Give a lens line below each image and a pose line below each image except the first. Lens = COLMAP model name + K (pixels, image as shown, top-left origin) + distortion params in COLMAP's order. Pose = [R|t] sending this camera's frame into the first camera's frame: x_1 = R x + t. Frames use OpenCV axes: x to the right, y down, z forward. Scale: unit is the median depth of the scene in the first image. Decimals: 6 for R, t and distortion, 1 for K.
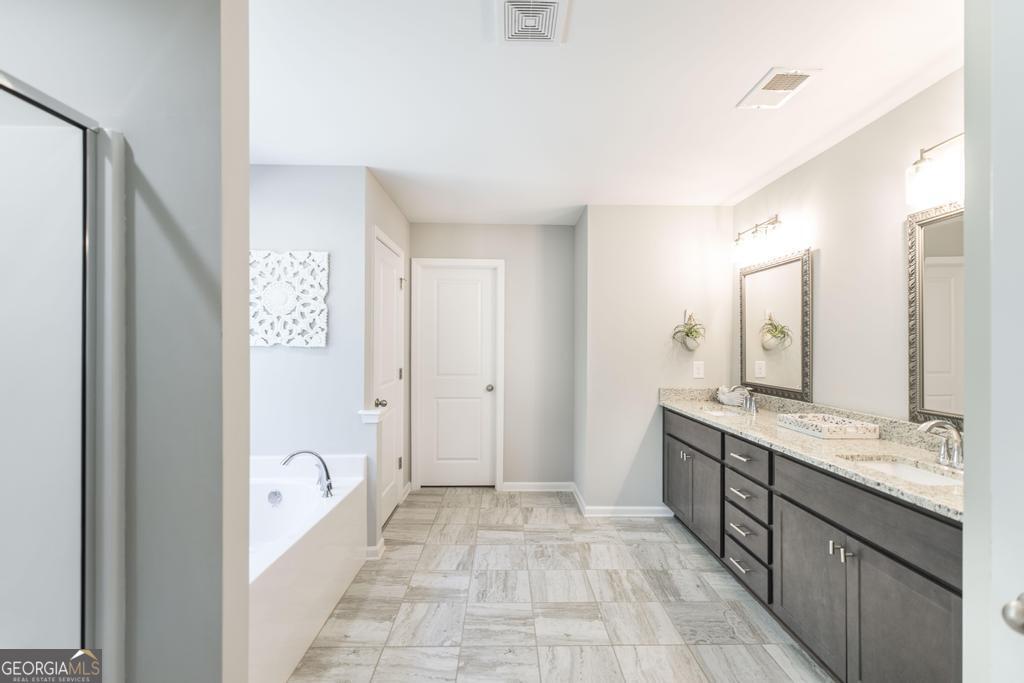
lens RADIAL K [[453.4, 0, 514.3], [0, 453.4, 342.1], [0, 0, 1]] dist [0.014734, -0.000461]
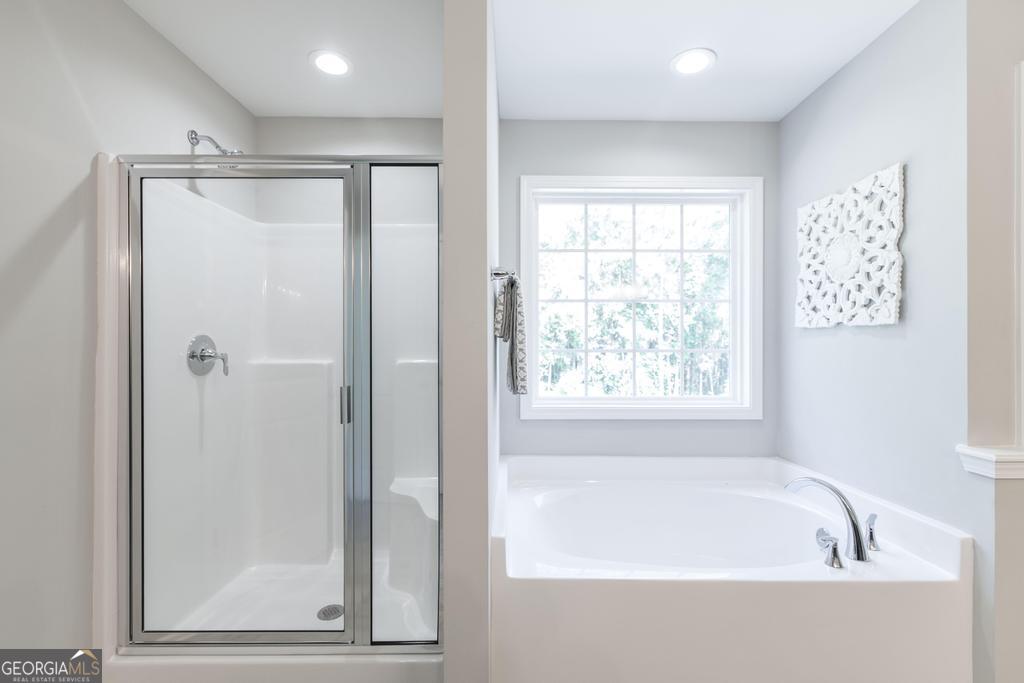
lens RADIAL K [[453.4, 0, 515.0], [0, 453.4, 338.6], [0, 0, 1]] dist [0.014734, -0.000461]
pose [[-0.013411, -0.019371, -0.999722, 0.188357], [0.000179, 0.999812, -0.019375, 0.041445], [0.999910, -0.000438, -0.013405, 0.507670]]
